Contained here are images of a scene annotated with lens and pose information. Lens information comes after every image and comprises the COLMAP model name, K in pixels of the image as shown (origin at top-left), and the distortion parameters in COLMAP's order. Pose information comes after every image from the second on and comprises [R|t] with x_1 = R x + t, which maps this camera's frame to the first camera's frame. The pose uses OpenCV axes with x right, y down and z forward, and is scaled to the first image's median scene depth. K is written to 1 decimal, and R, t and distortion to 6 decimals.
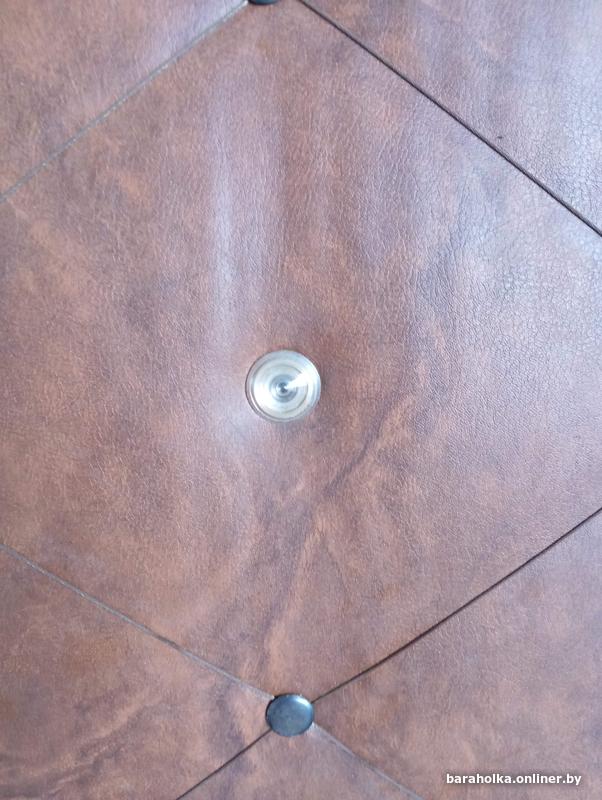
lens RADIAL K [[654.4, 0, 302.6], [0, 654.4, 397.6], [0, 0, 1]] dist [0.058705, 0.000228]
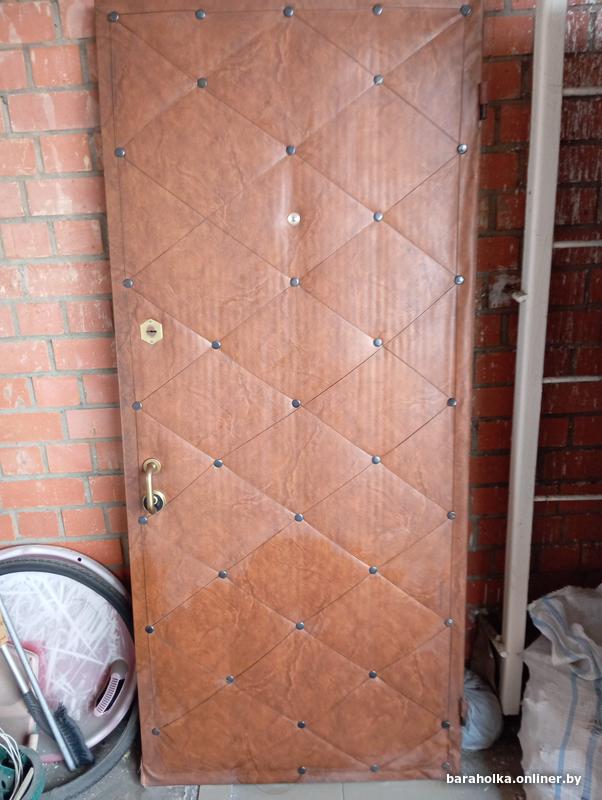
lens RADIAL K [[654.4, 0, 299.7], [0, 654.4, 402.4], [0, 0, 1]] dist [0.058705, 0.000228]
pose [[0.999984, 0.000873, -0.005523, 0.061665], [-0.000841, 0.999982, 0.005891, 1.607367], [0.005528, -0.005886, 0.999967, -4.929447]]
